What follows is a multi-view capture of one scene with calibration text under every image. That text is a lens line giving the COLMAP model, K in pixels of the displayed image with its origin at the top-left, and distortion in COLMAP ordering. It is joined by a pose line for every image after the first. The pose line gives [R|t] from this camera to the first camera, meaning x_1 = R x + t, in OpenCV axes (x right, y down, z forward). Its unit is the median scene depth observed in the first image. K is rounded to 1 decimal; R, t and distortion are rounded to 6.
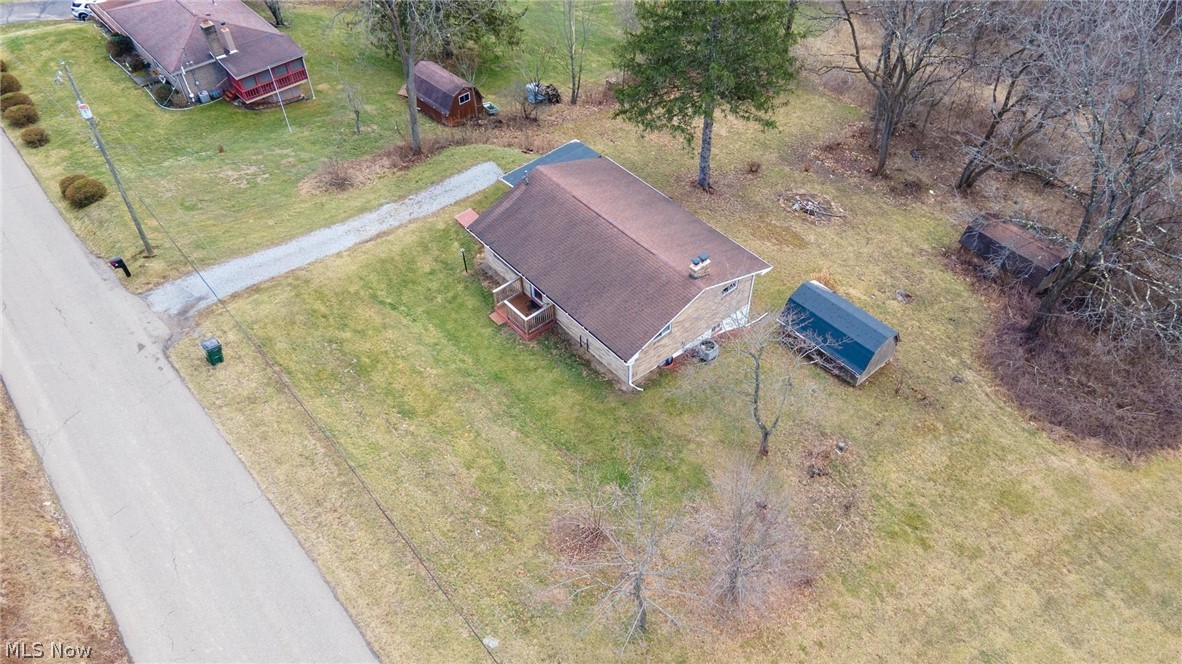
lens RADIAL K [[863.0, 0, 595.8], [0, 863.0, 323.8], [0, 0, 1]] dist [0.033604, 0.015400]
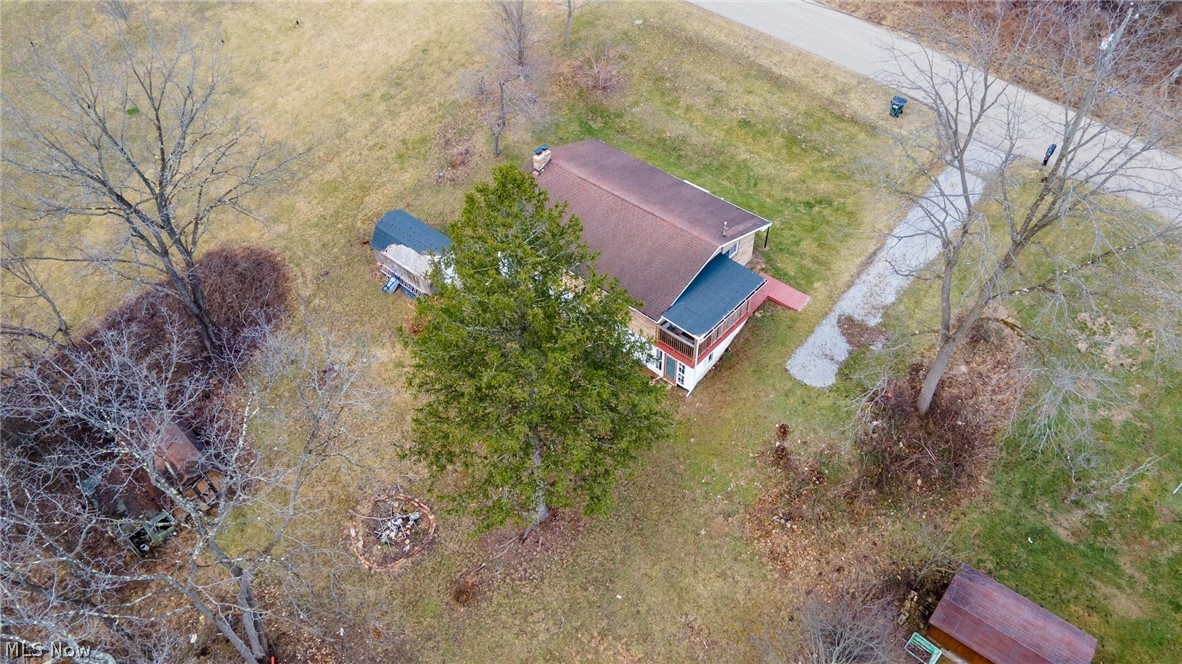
lens RADIAL K [[863.0, 0, 588.2], [0, 863.0, 332.1], [0, 0, 1]] dist [0.033604, 0.015400]
pose [[-0.990367, 0.124362, -0.060884, 0.139901], [-0.064942, -0.028834, 0.997472, -1.108466], [0.122292, 0.991818, 0.036632, 1.056642]]
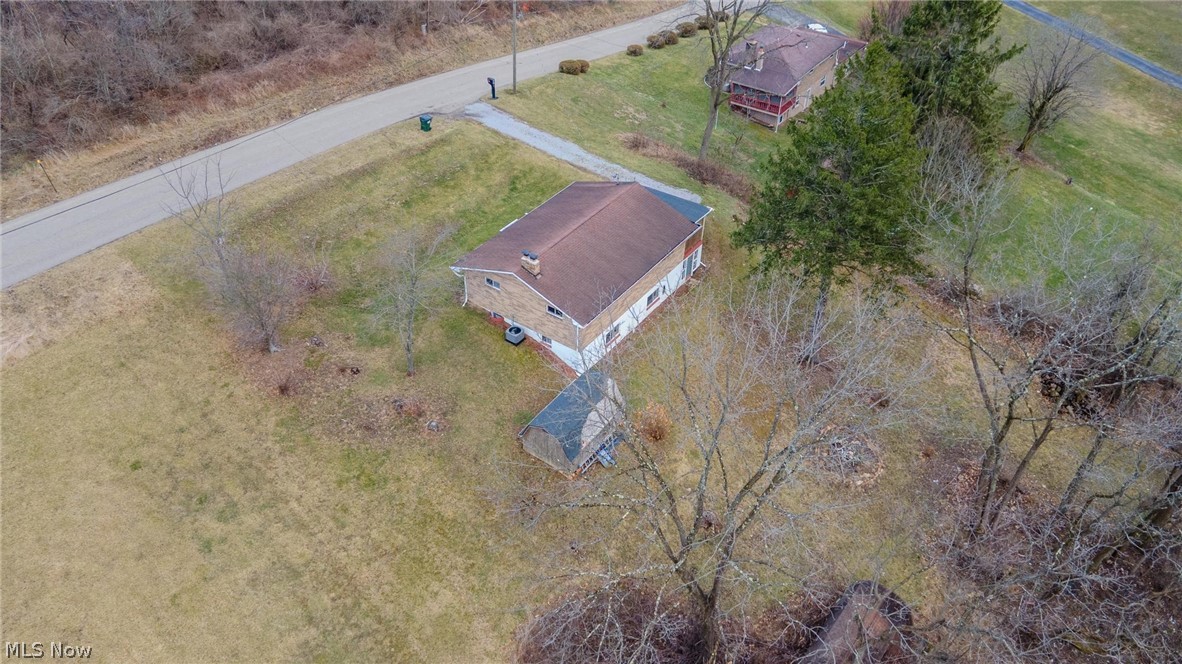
lens RADIAL K [[863.0, 0, 588.0], [0, 863.0, 333.0], [0, 0, 1]] dist [0.033604, 0.015400]
pose [[0.243530, 0.625274, -0.741435, 0.952917], [-0.707945, 0.637123, 0.304775, -0.373001], [0.662953, 0.450674, 0.597818, 0.336171]]
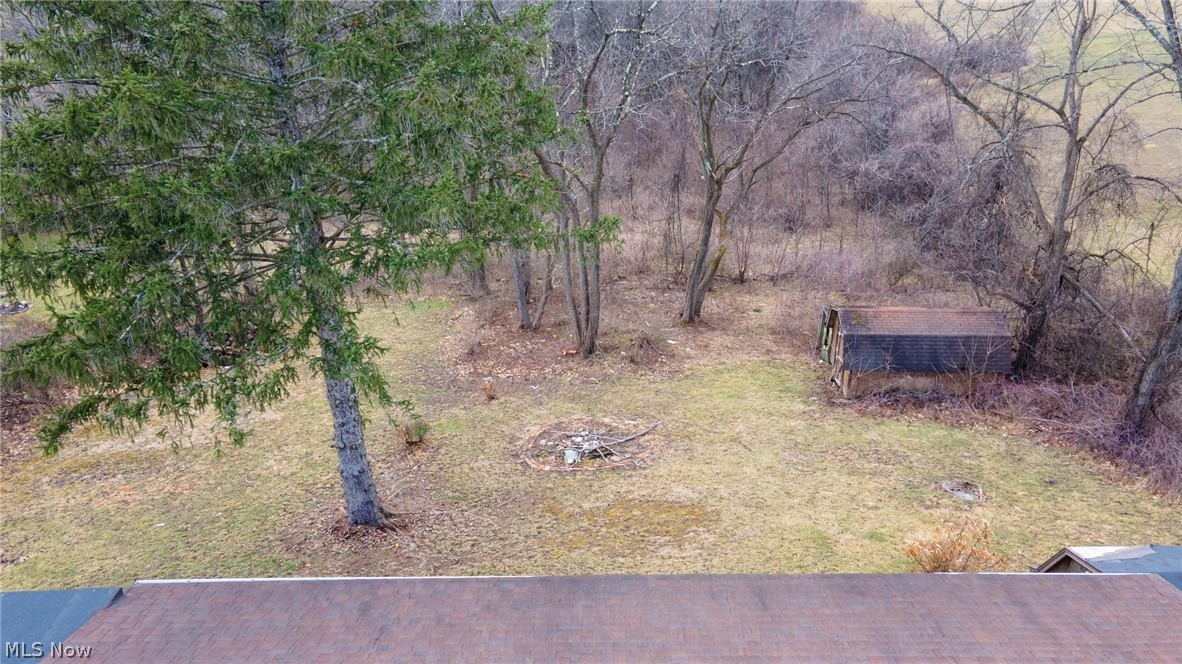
lens RADIAL K [[863.0, 0, 594.3], [0, 863.0, 328.9], [0, 0, 1]] dist [0.033604, 0.015400]
pose [[0.648888, -0.345801, 0.677765, -0.045303], [0.545930, 0.832062, -0.098145, -0.176991], [-0.530004, 0.433697, 0.728699, 0.817723]]
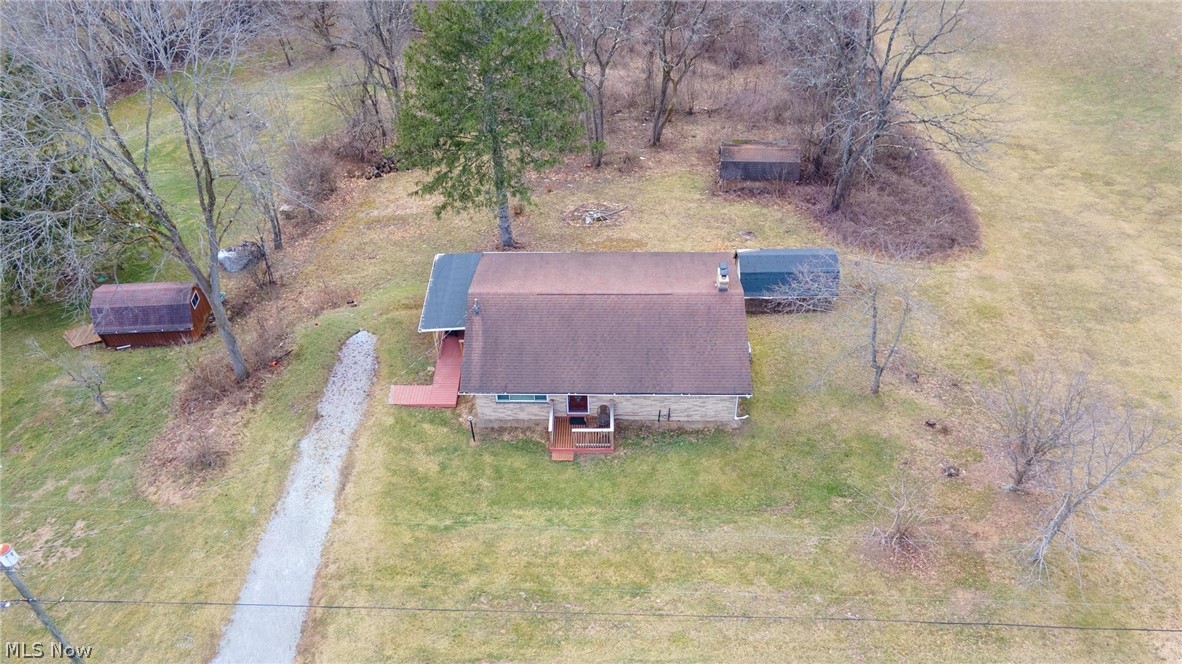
lens RADIAL K [[863.0, 0, 594.1], [0, 863.0, 339.3], [0, 0, 1]] dist [0.033604, 0.015400]
pose [[0.663297, -0.521349, 0.536872, -0.475427], [0.541289, 0.829620, 0.136880, -0.195498], [-0.516762, 0.199811, 0.832486, 0.238426]]
